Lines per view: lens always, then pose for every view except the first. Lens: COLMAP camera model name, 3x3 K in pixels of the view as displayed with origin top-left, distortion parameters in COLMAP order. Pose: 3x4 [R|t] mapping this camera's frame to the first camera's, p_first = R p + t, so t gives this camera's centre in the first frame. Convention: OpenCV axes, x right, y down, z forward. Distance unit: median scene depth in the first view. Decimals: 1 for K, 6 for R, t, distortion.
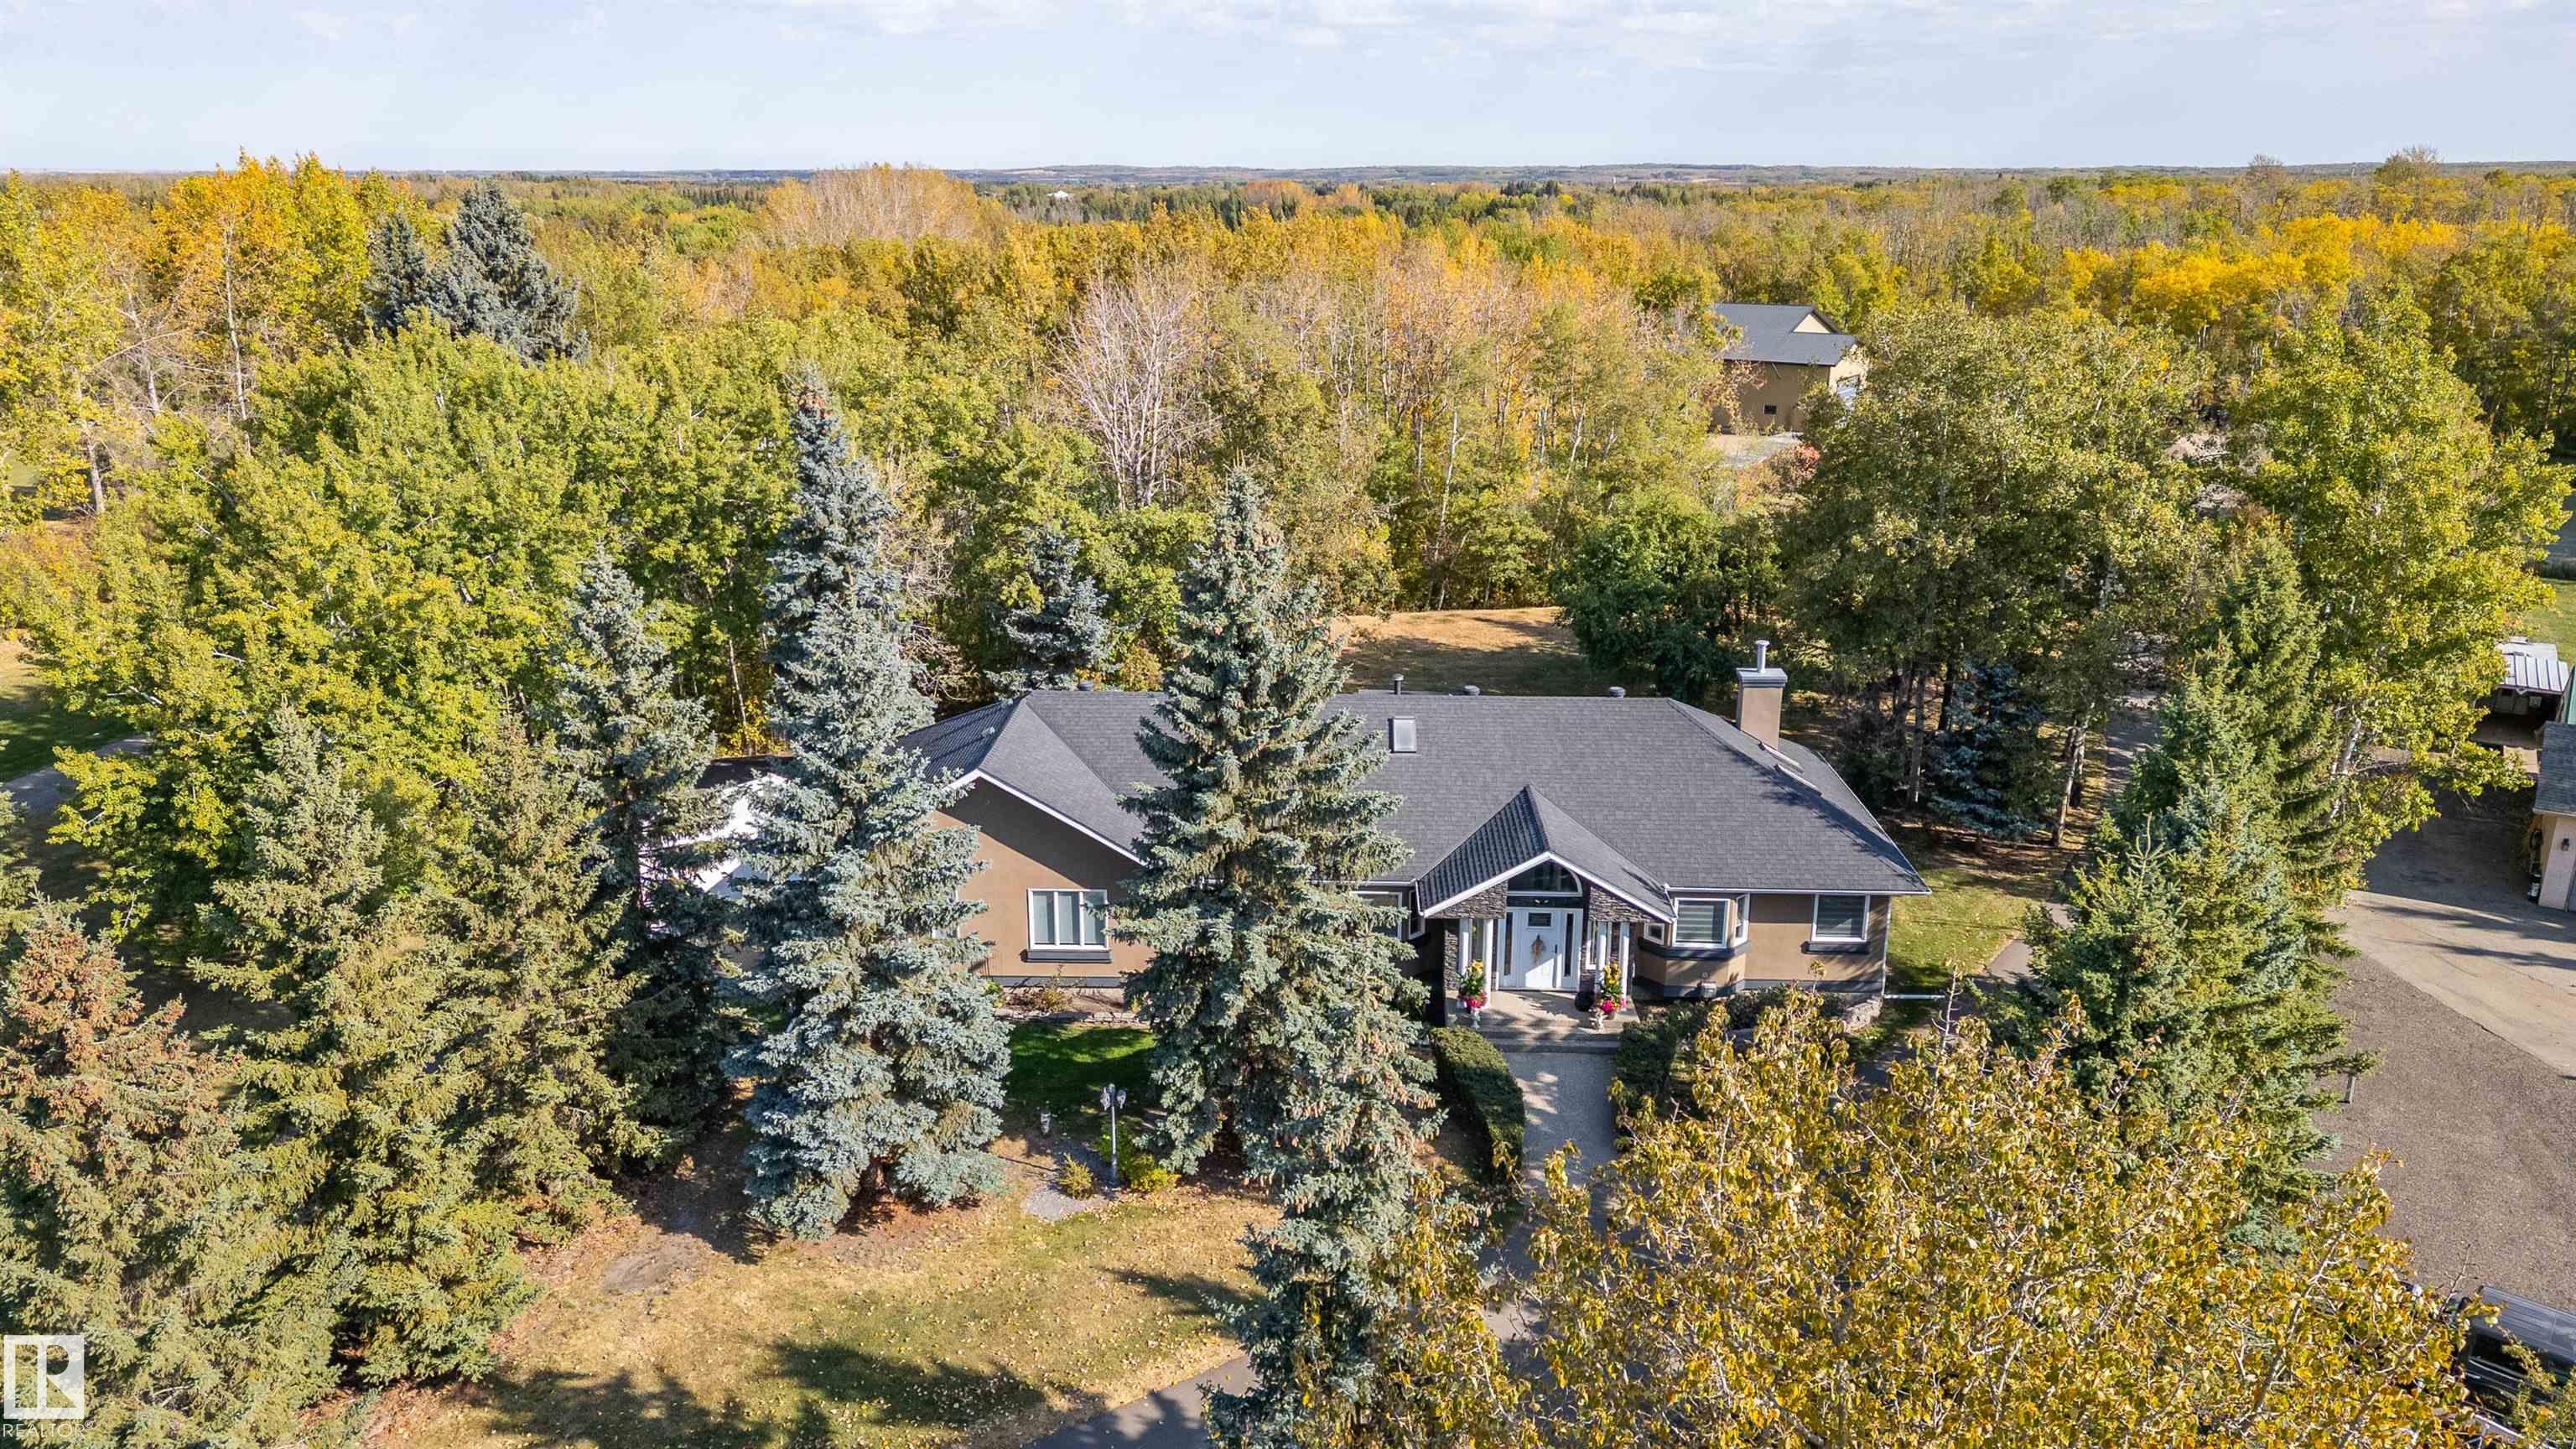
lens RADIAL K [[1798.9, 0, 1288.0], [0, 1798.9, 724.5], [0, 0, 1]] dist [0.092325, -0.080966]
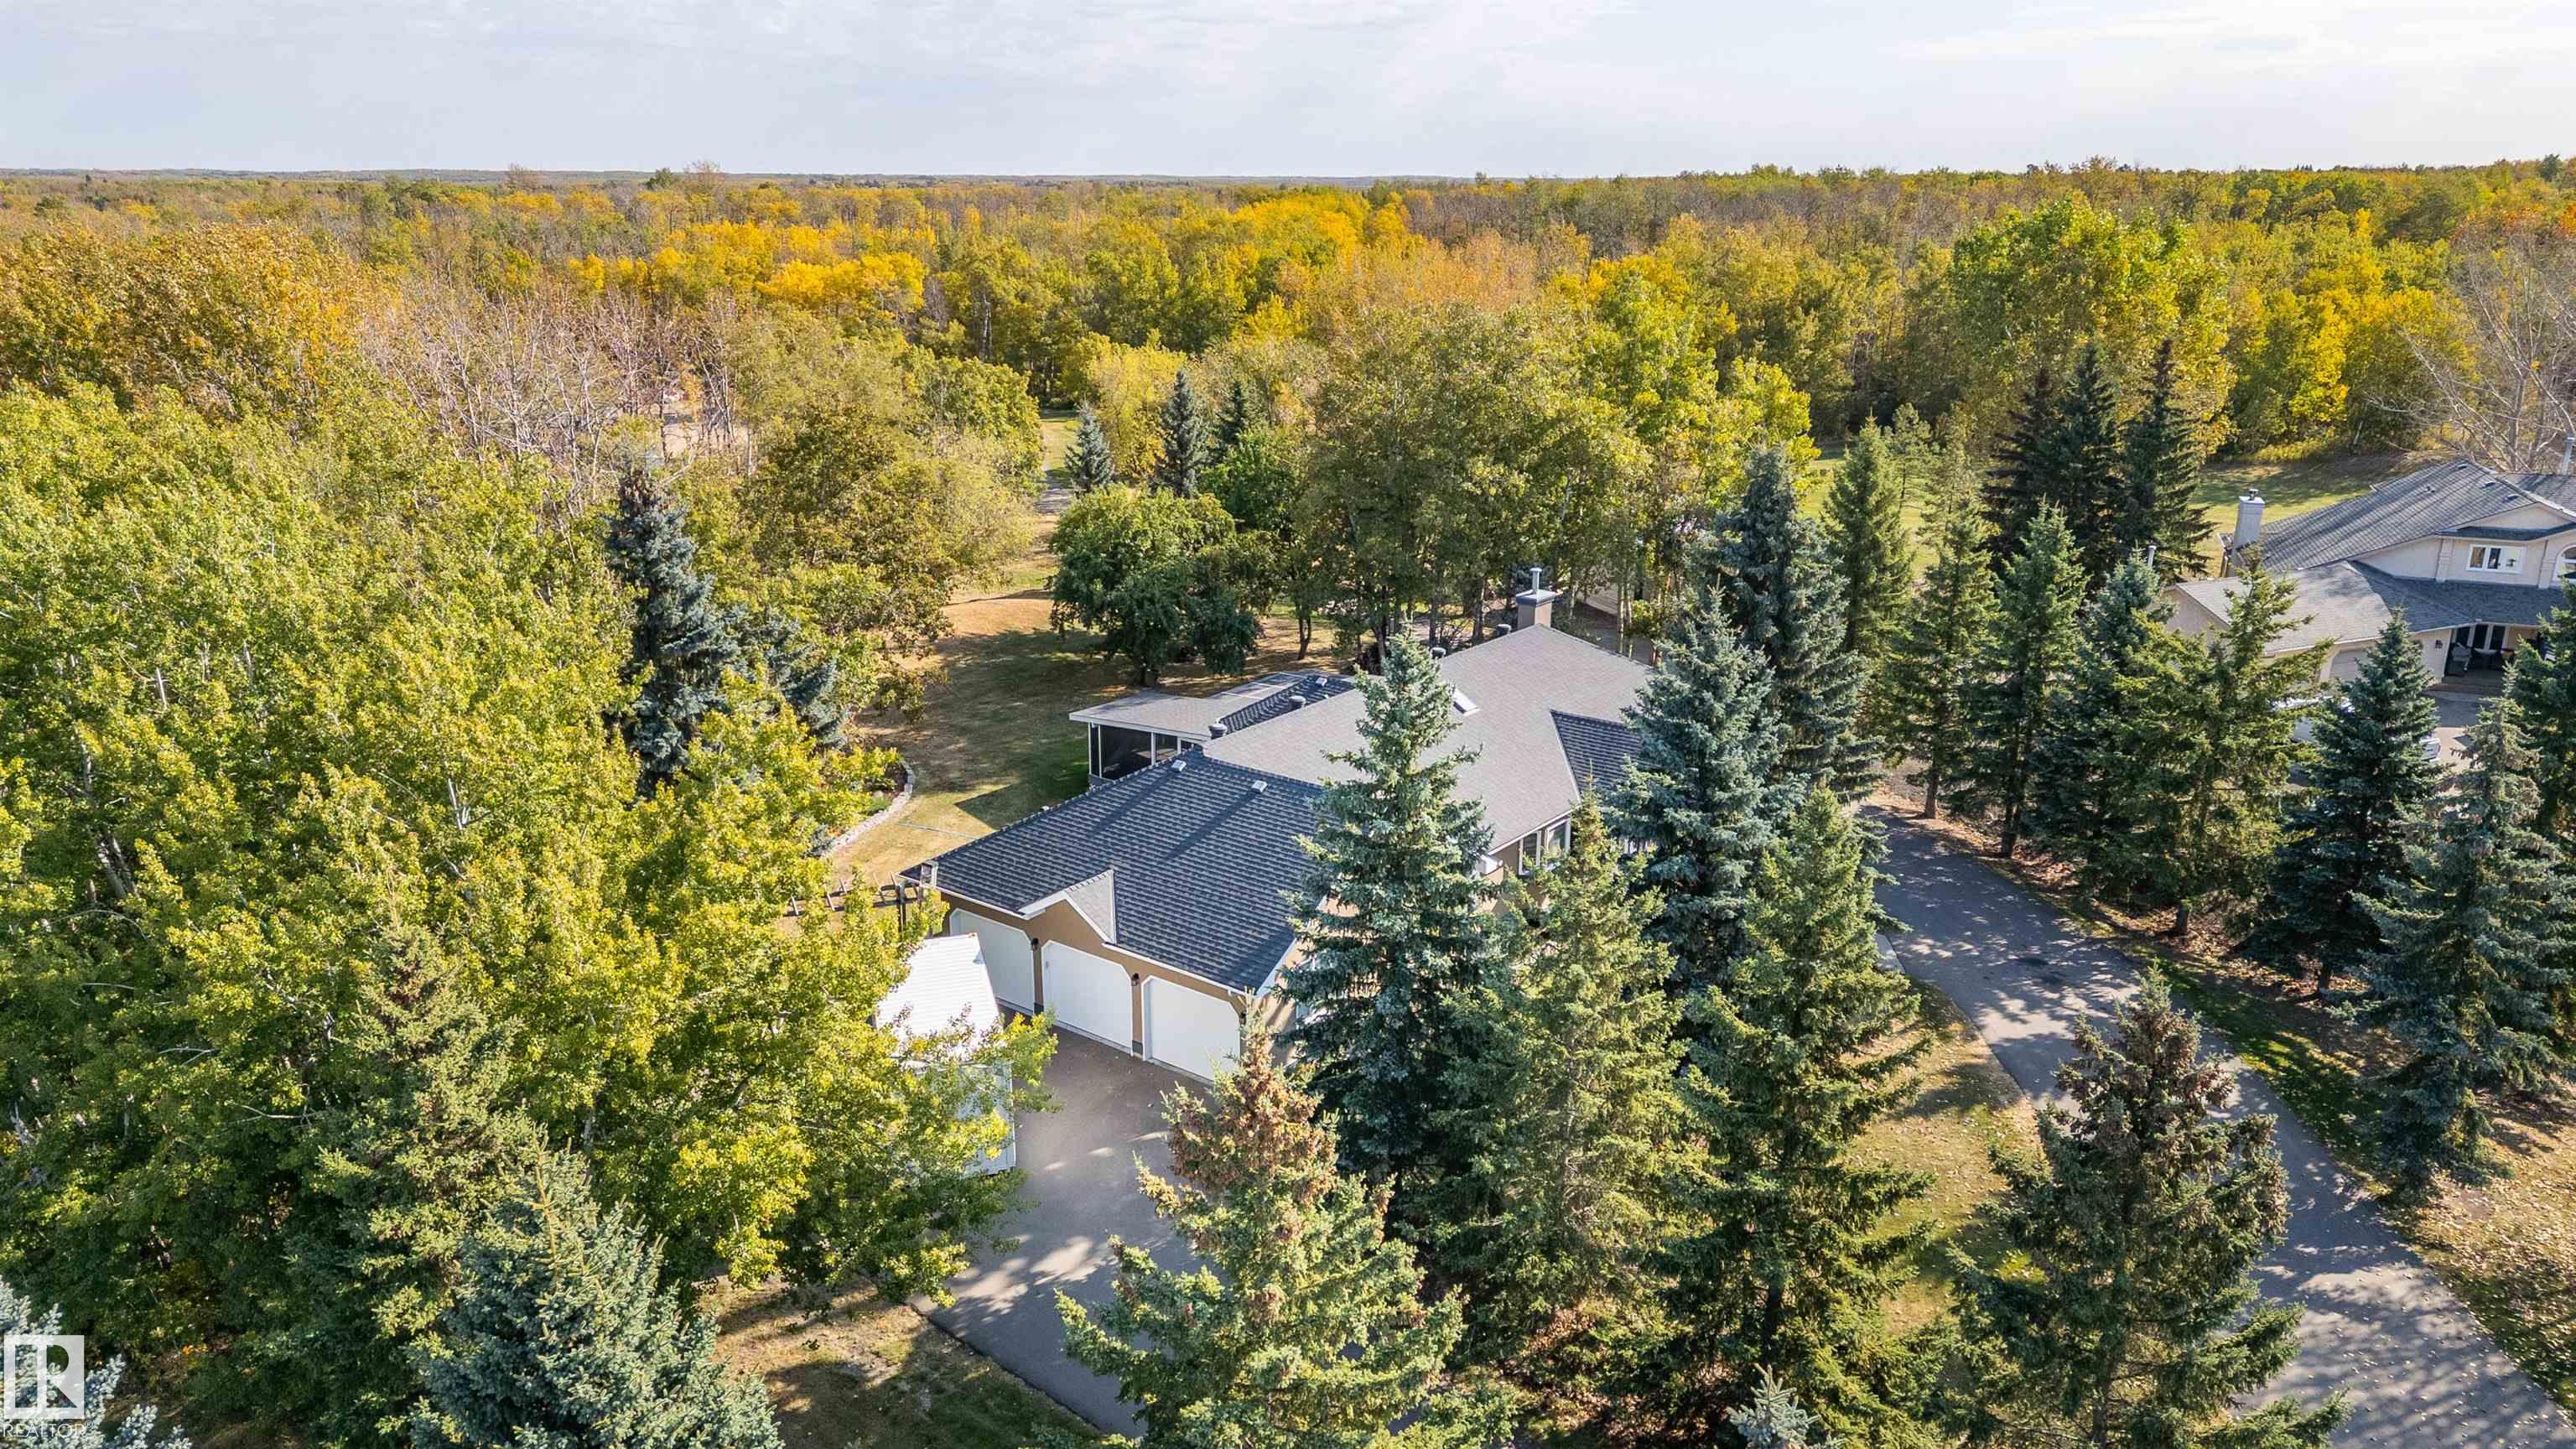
lens RADIAL K [[1807.5, 0, 1285.3], [0, 1807.5, 705.8], [0, 0, 1]] dist [0.129466, -0.140648]
pose [[0.588787, -0.224640, 0.776445, -0.993832], [0.235320, 0.966633, 0.101219, -0.144848], [-0.773275, 0.123116, 0.622003, 0.443700]]
